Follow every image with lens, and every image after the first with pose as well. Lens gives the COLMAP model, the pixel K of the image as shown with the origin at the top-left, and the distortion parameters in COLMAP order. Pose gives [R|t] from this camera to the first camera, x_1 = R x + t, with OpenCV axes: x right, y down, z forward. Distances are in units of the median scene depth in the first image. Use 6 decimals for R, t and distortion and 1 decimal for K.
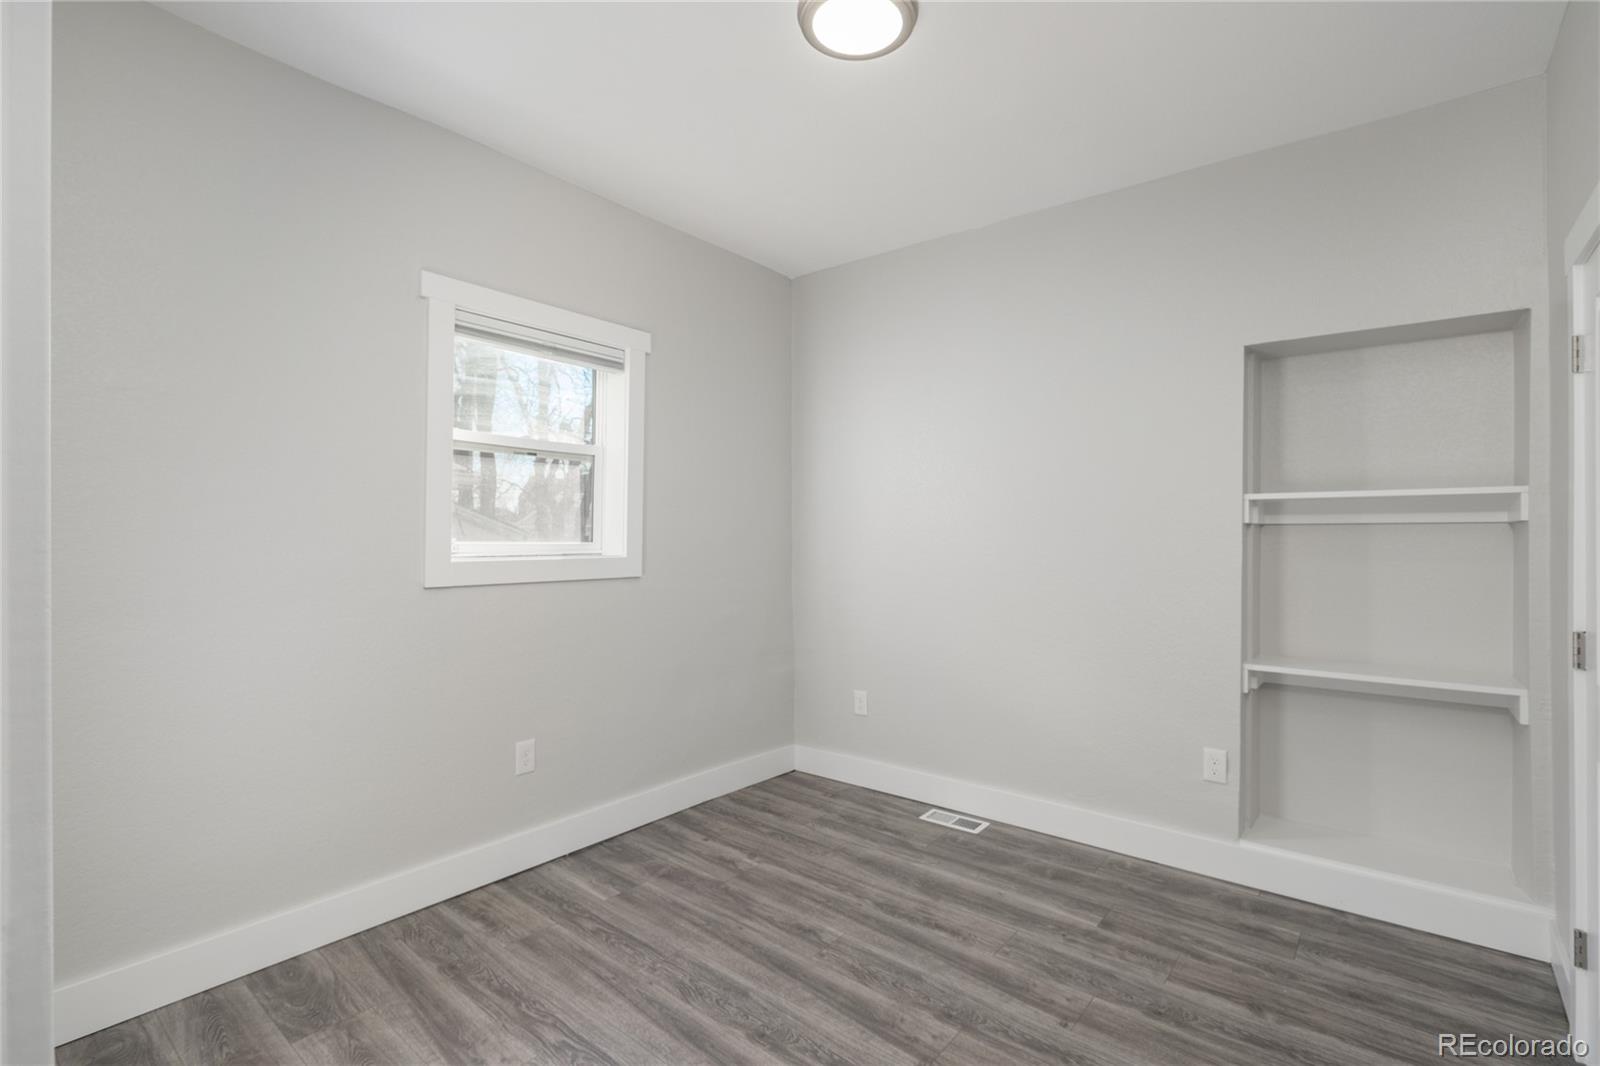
lens RADIAL K [[751.2, 0, 802.8], [0, 751.2, 534.2], [0, 0, 1]] dist [-0.000064, 0.000467]
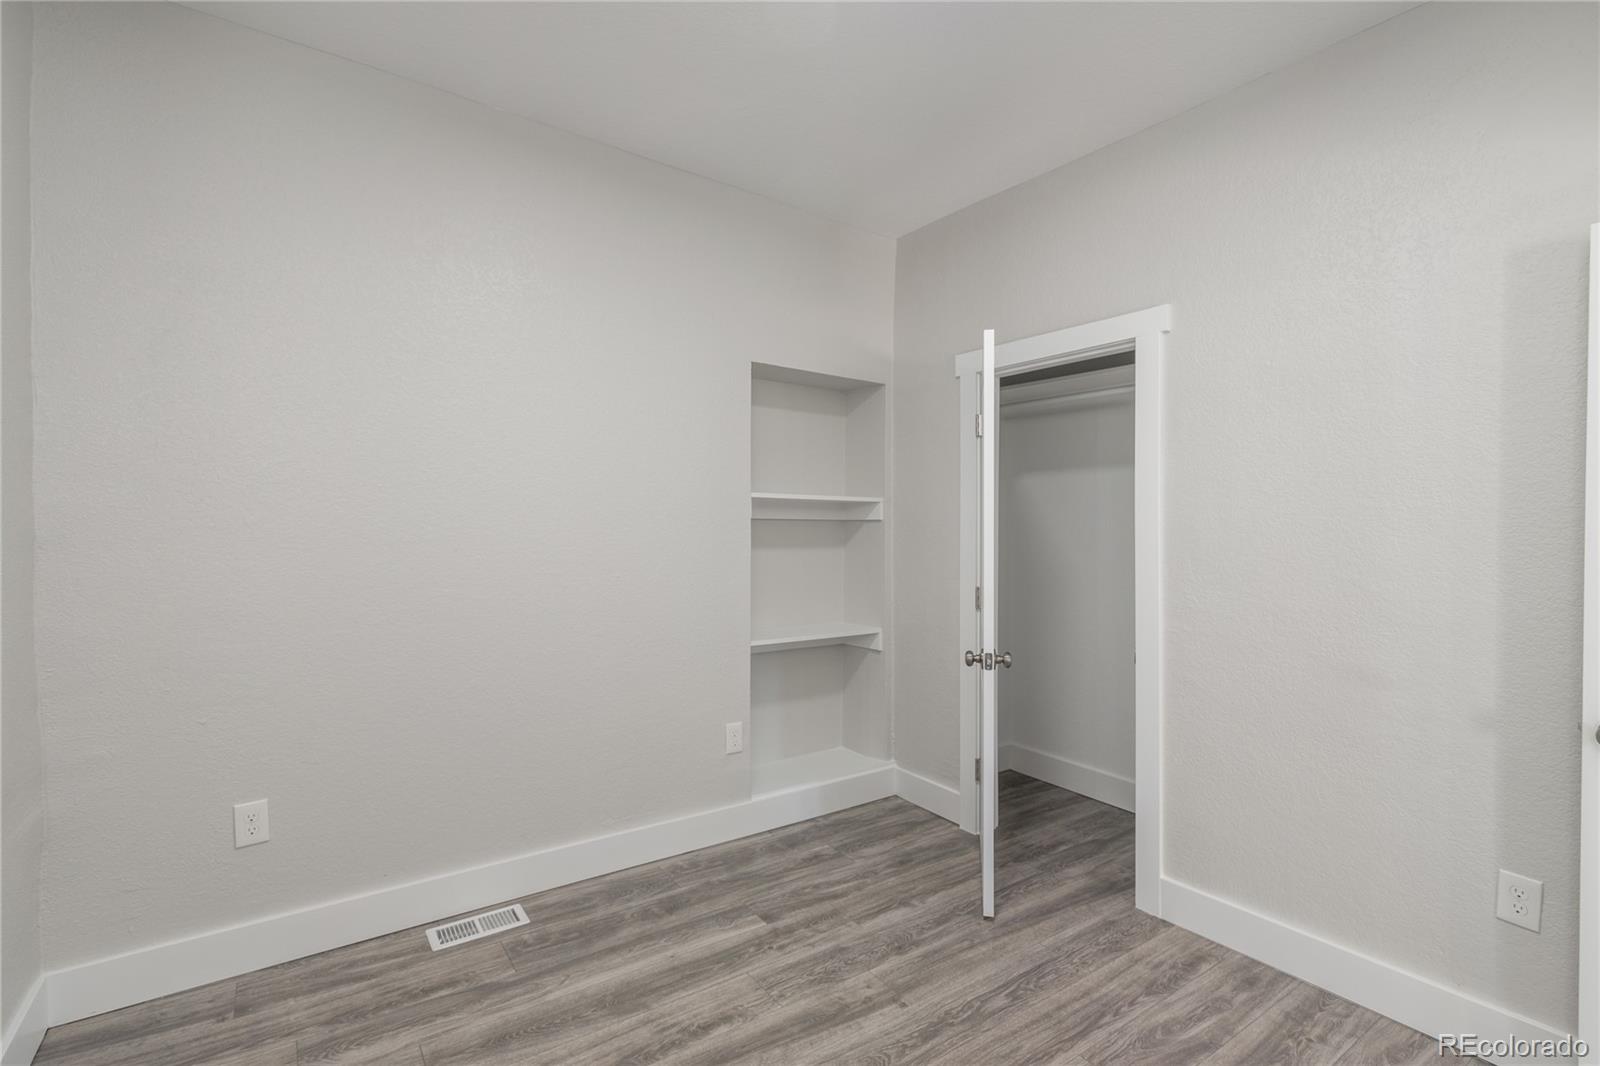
lens RADIAL K [[751.2, 0, 800.3], [0, 751.2, 534.0], [0, 0, 1]] dist [-0.000064, 0.000467]
pose [[0.251030, -0.003301, 0.967974, -0.525739], [-0.012490, 0.999900, 0.006649, 0.003236], [-0.967899, -0.013759, 0.250964, 0.686126]]
